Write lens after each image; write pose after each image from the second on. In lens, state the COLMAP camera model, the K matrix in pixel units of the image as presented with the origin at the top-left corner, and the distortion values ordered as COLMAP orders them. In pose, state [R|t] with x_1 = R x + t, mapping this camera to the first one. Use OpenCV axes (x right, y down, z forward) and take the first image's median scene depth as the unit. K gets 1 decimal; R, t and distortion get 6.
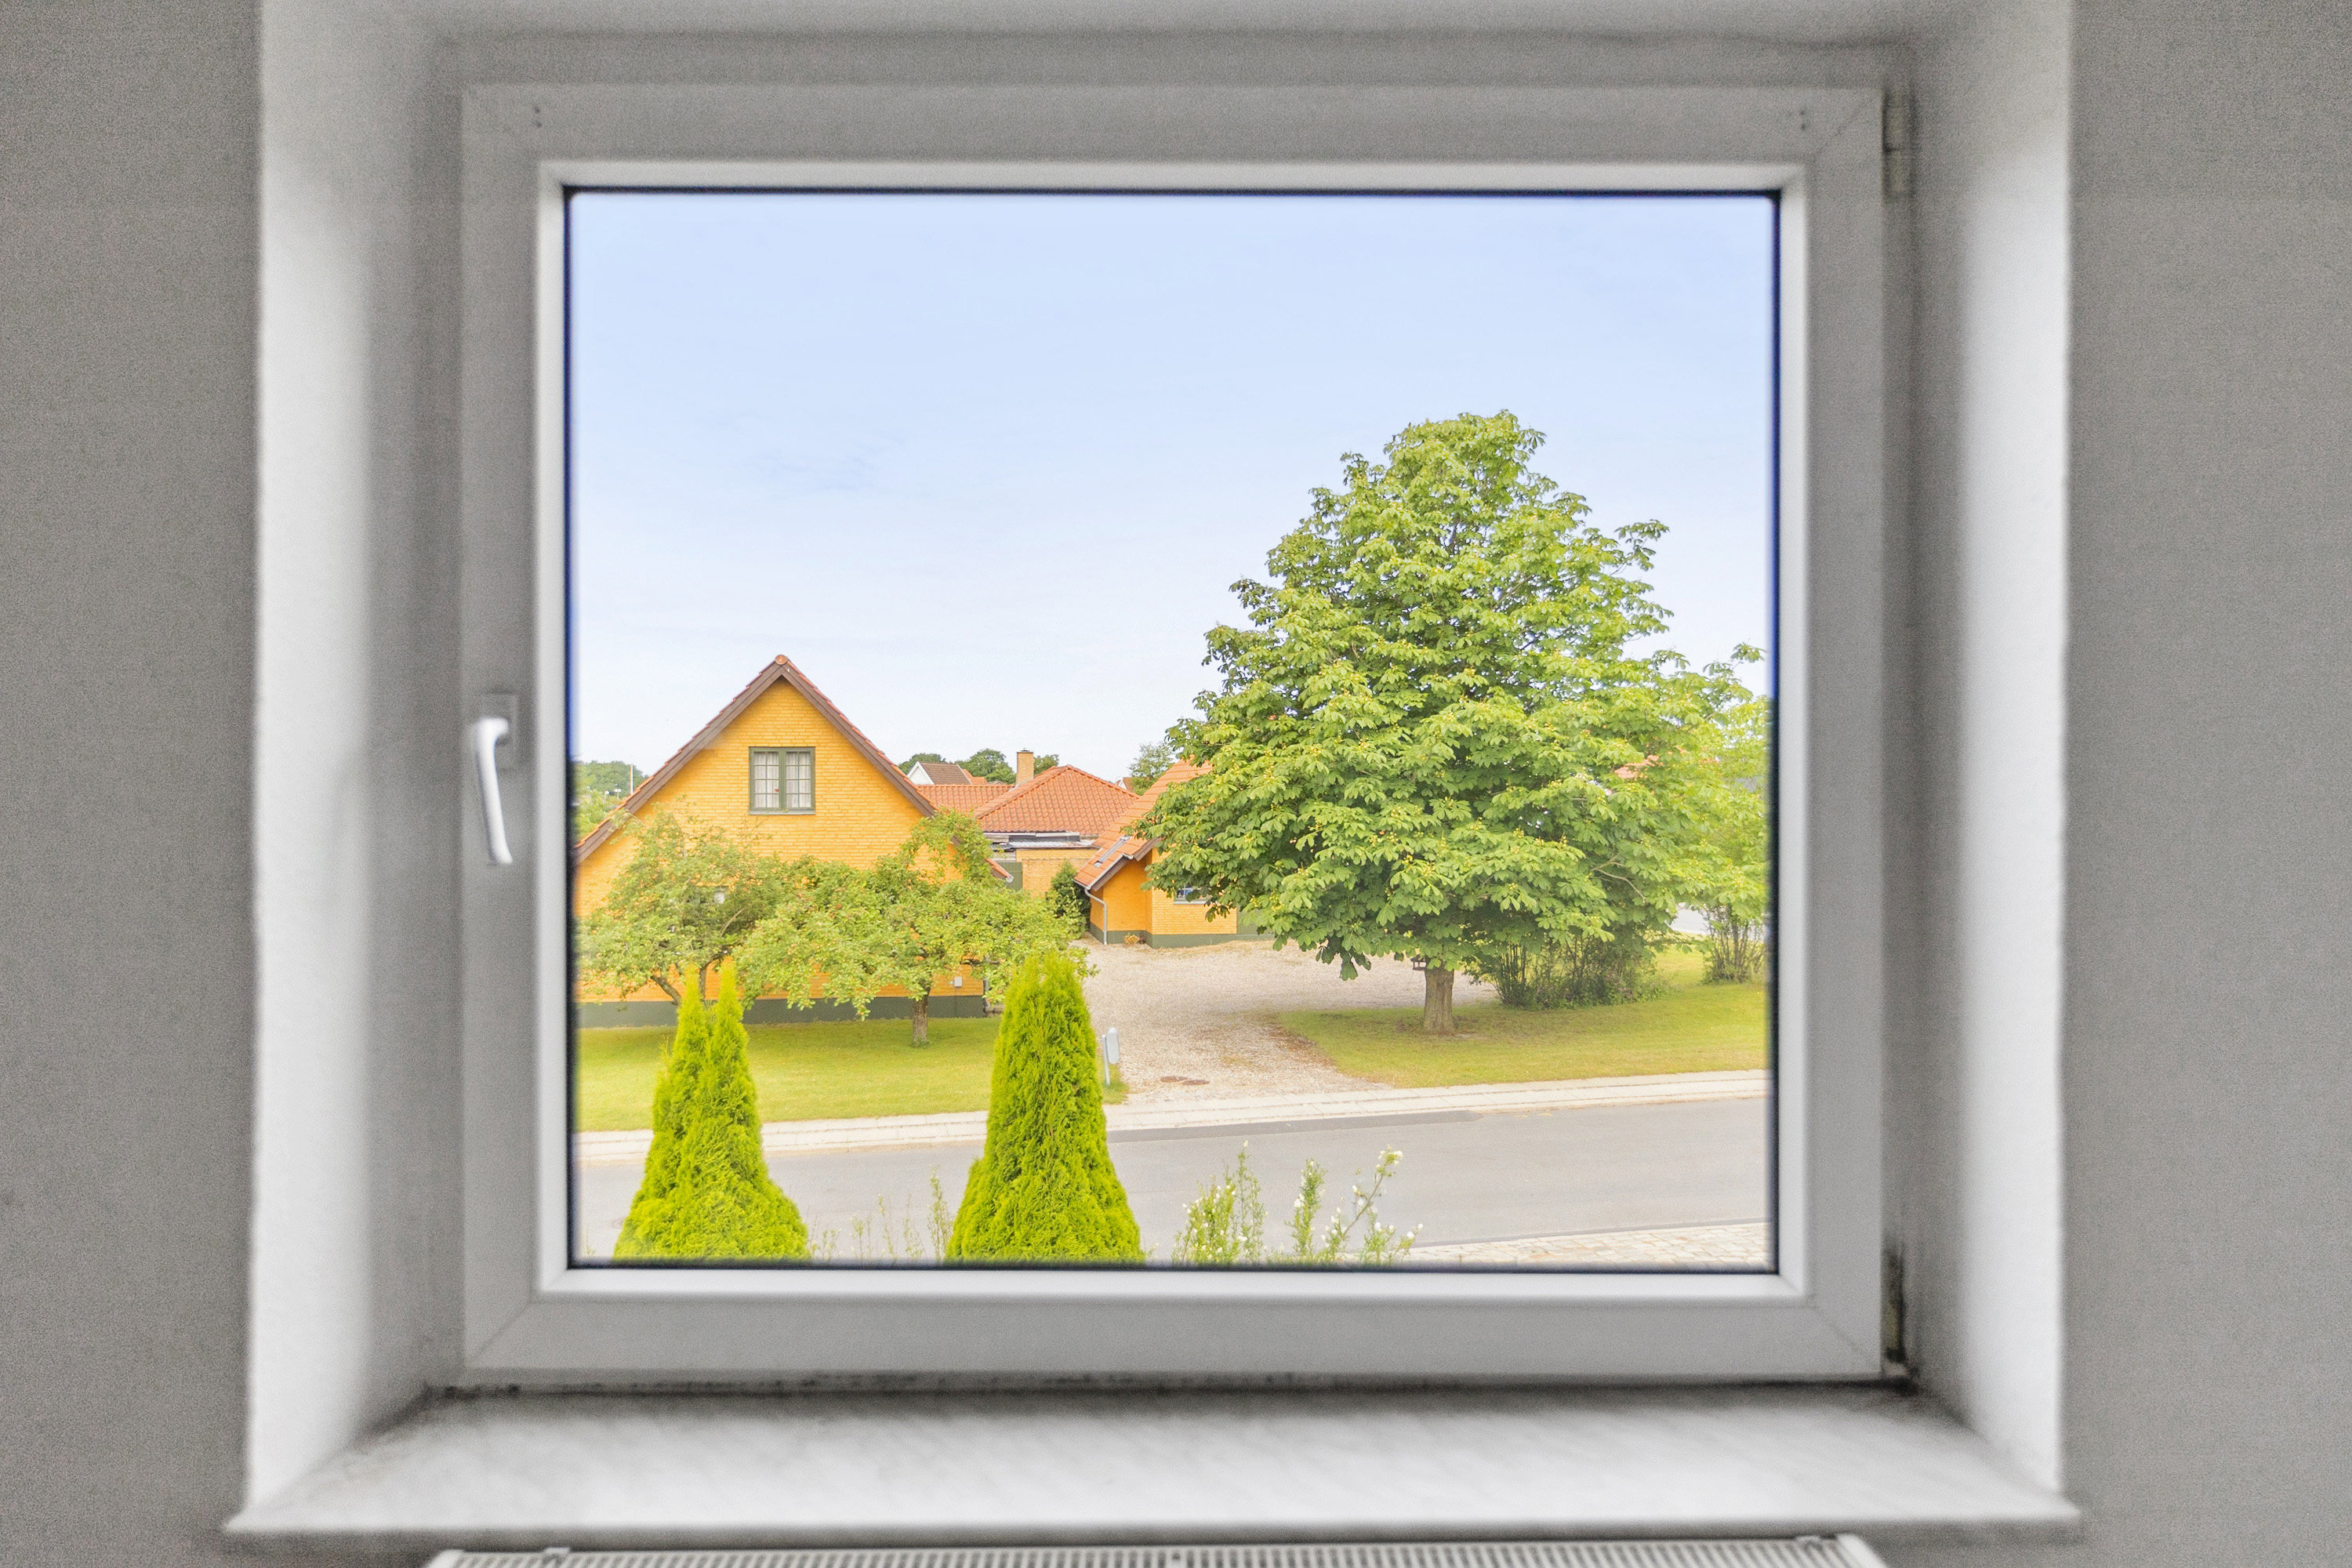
lens RADIAL K [[1607.0, 0, 1173.9], [0, 1607.0, 793.8], [0, 0, 1]] dist [0.001674, -0.001844]
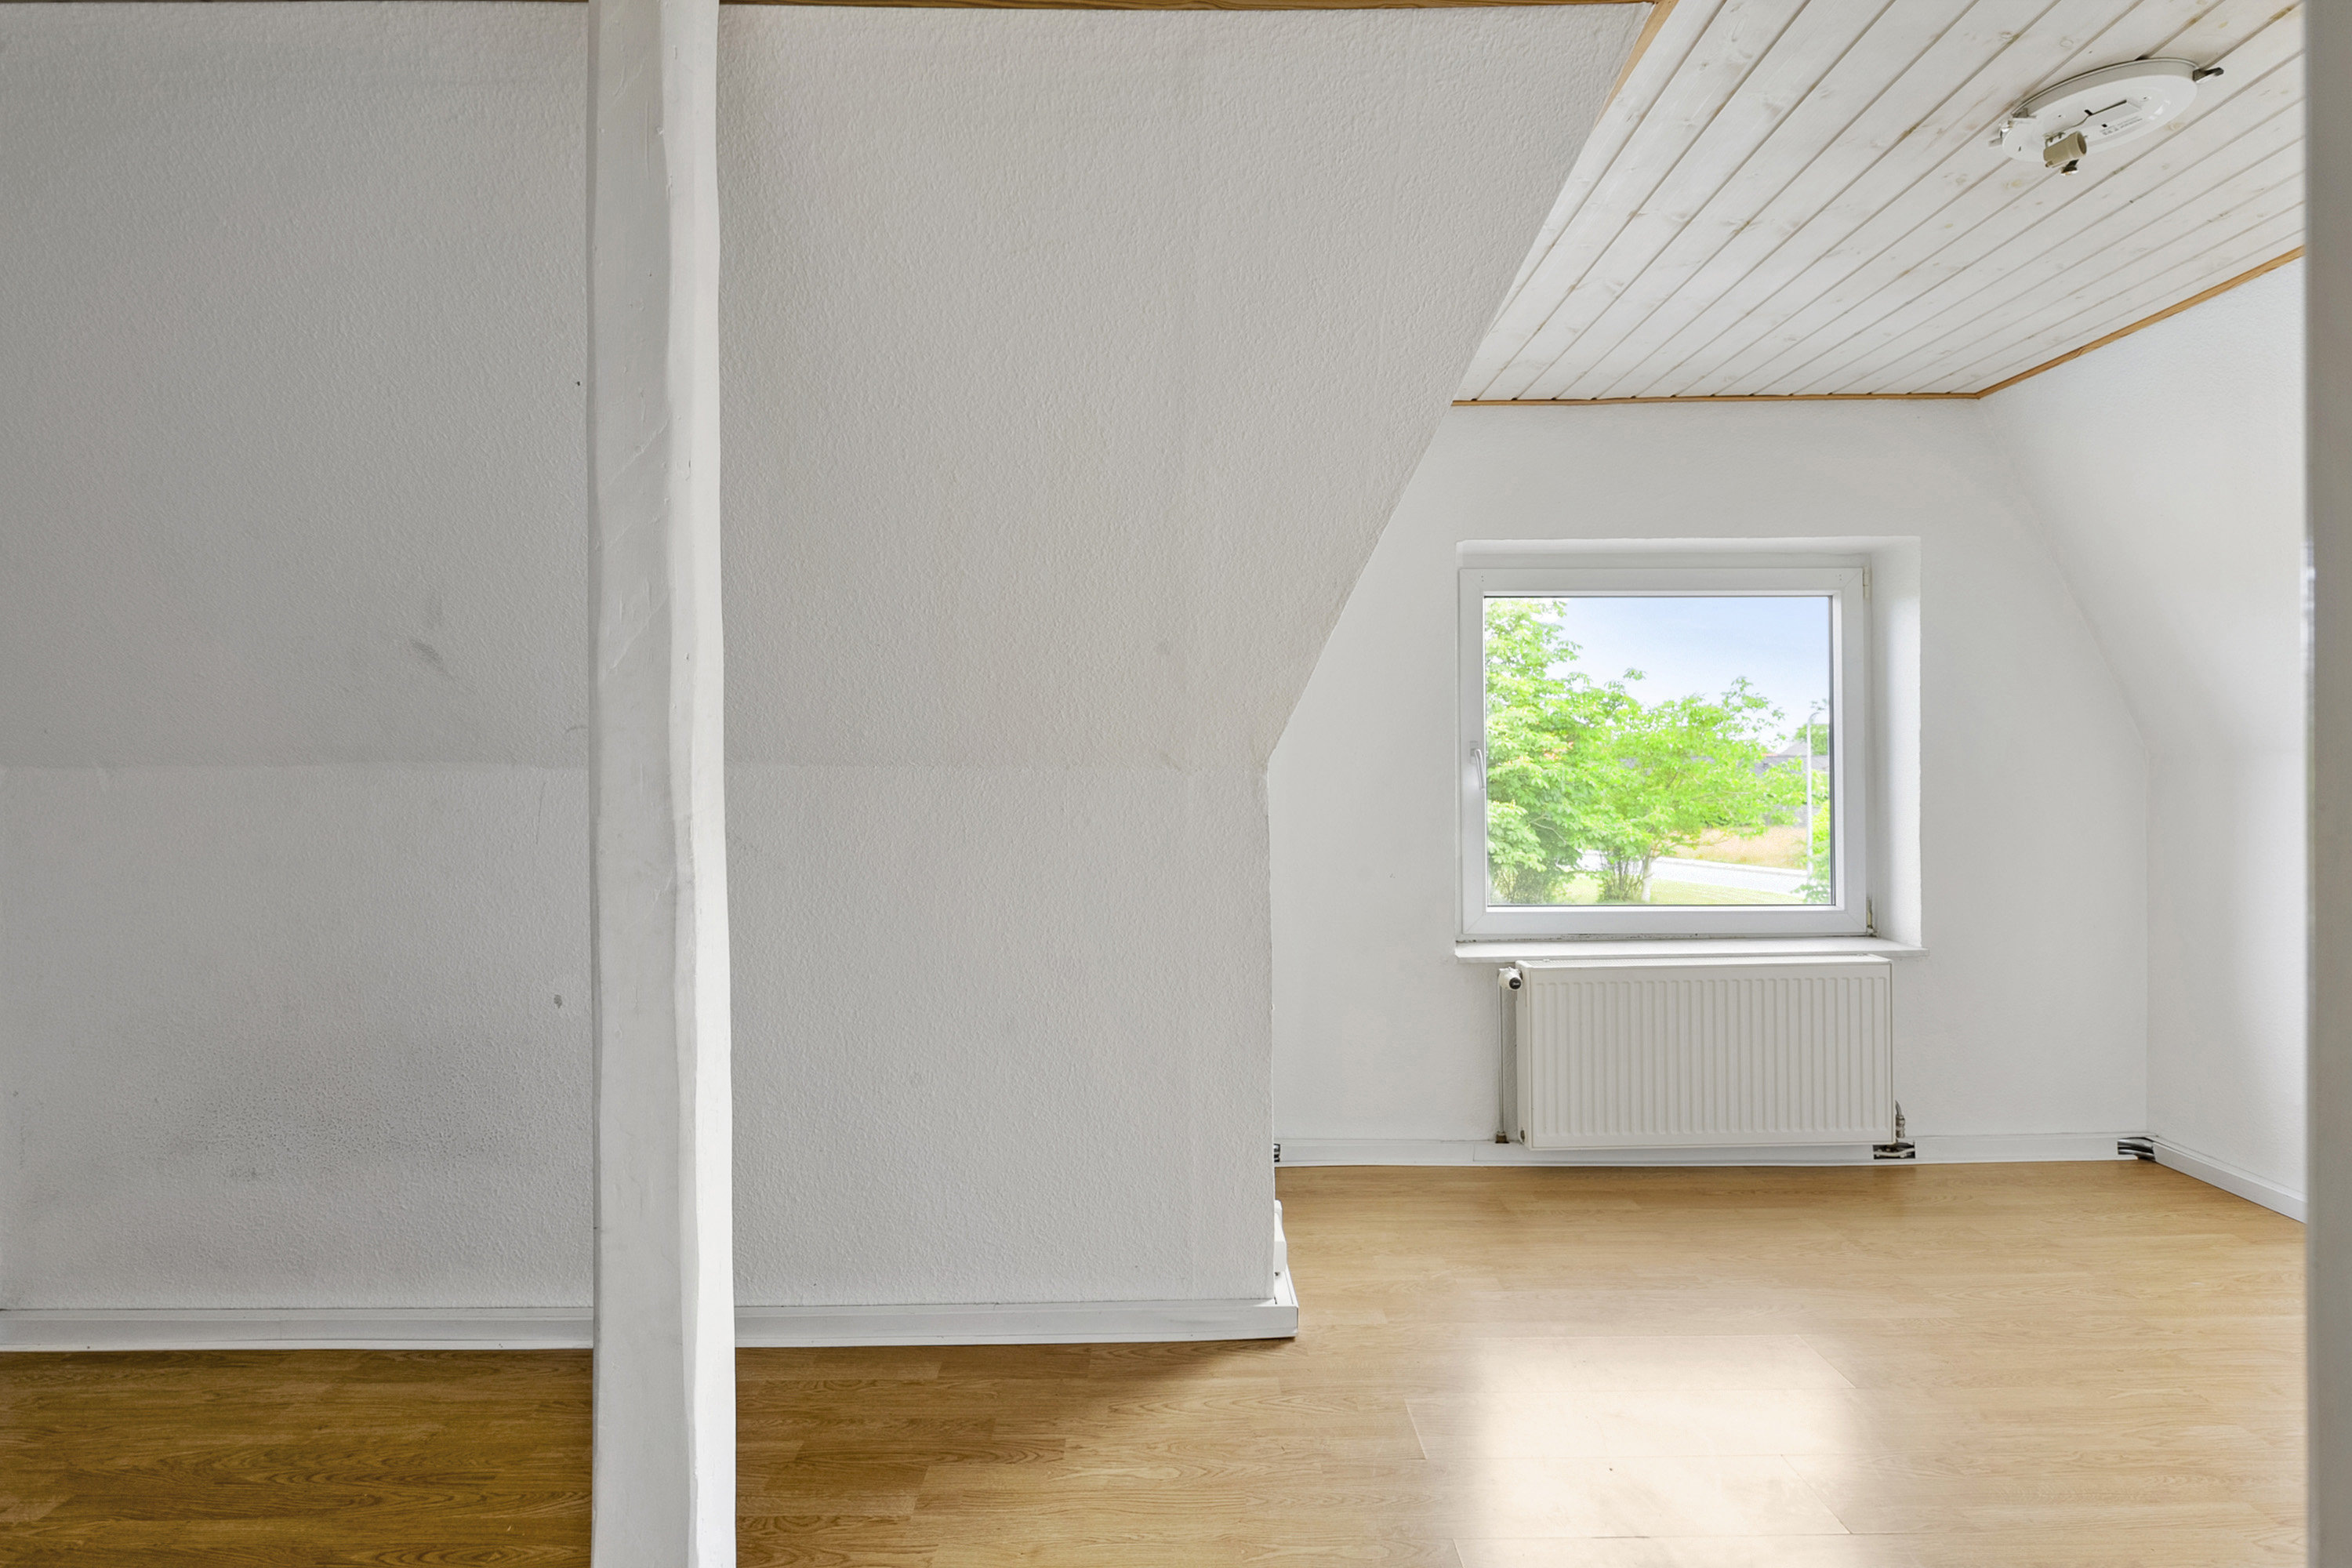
lens RADIAL K [[1204.1, 0, 1180.8], [0, 1204.1, 769.0], [0, 0, 1]] dist [0.000718, 0.000317]
pose [[0.999942, -0.009106, 0.005733, -0.064725], [0.009129, 0.999950, -0.004008, -0.000008], [-0.005696, 0.004060, 0.999976, -0.098465]]
